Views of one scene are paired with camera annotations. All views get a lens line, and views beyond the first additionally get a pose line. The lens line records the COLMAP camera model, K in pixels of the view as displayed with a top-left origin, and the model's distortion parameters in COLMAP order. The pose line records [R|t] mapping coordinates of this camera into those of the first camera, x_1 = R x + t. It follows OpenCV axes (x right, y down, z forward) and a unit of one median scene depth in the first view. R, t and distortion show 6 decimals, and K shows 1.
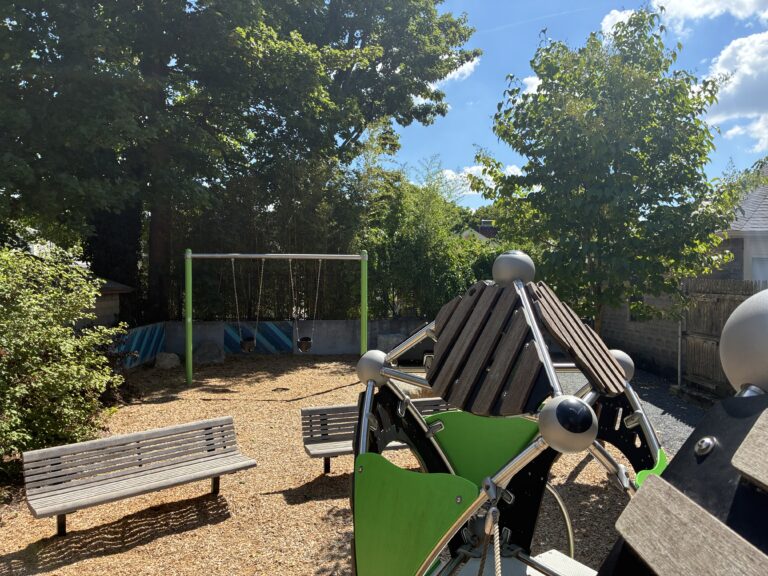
lens RADIAL K [[598.2, 0, 384.0], [0, 598.2, 288.0], [0, 0, 1]] dist [0.005686, 0.001487]
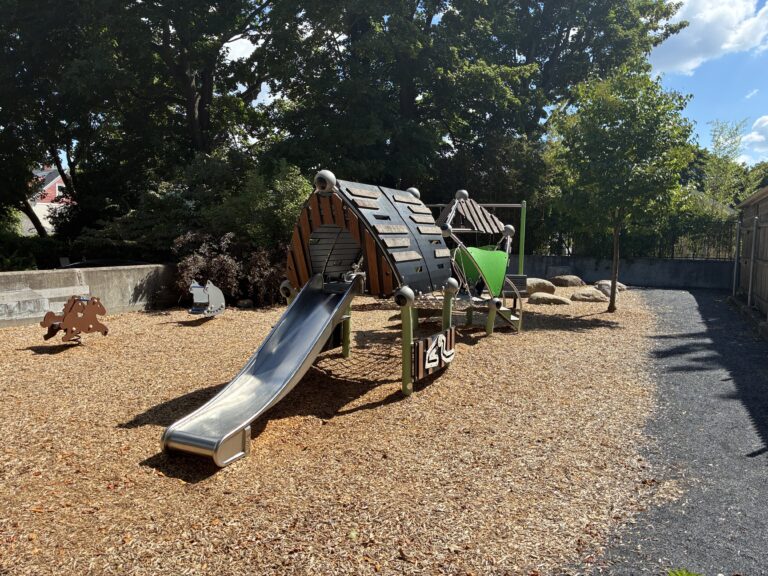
lens RADIAL K [[598.2, 0, 384.0], [0, 598.2, 288.0], [0, 0, 1]] dist [0.005686, 0.001487]
pose [[0.904851, 0.045221, -0.423321, 0.223013], [-0.020462, 0.997813, 0.062854, 0.050087], [0.425237, -0.048212, 0.903797, -0.384775]]
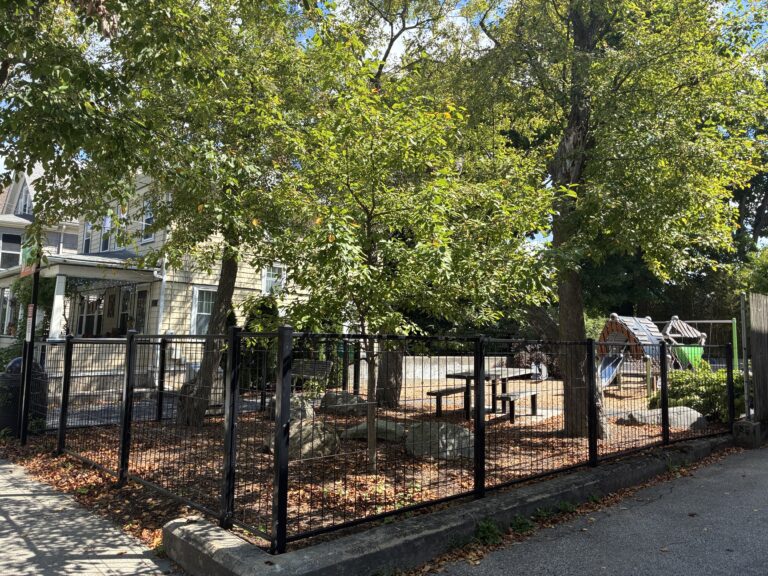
lens RADIAL K [[598.2, 0, 384.0], [0, 598.2, 288.0], [0, 0, 1]] dist [0.005686, 0.001487]
pose [[0.692420, -0.072311, -0.717862, 0.479216], [-0.025437, 0.991900, -0.124452, 0.093869], [0.721046, 0.104433, 0.684971, -1.006455]]
